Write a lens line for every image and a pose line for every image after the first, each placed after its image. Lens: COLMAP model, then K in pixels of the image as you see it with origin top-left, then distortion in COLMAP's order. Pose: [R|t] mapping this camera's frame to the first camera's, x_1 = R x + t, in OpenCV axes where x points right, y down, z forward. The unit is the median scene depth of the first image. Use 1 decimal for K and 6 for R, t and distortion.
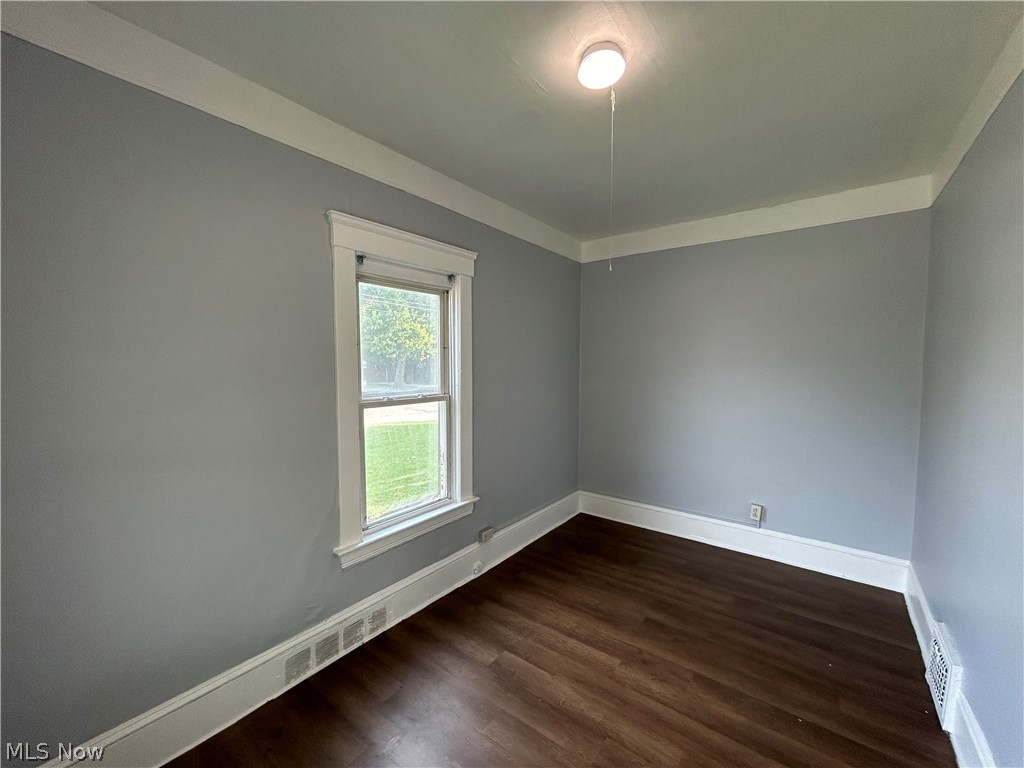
lens RADIAL K [[413.6, 0, 509.9], [0, 413.6, 385.9], [0, 0, 1]] dist [-0.005698, 0.003310]
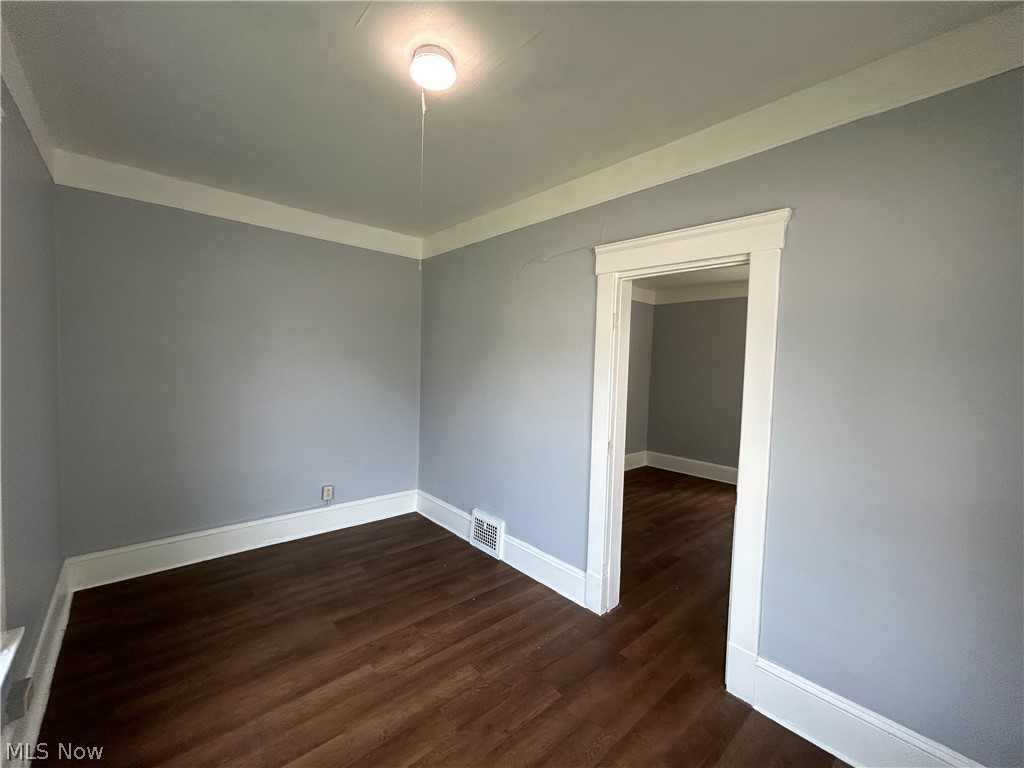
lens RADIAL K [[413.6, 0, 509.9], [0, 413.6, 385.9], [0, 0, 1]] dist [-0.005698, 0.003310]
pose [[0.179811, -0.048099, 0.982525, -0.509028], [0.023109, 0.998735, 0.044663, -0.021473], [-0.983430, 0.014674, 0.180695, 0.417109]]
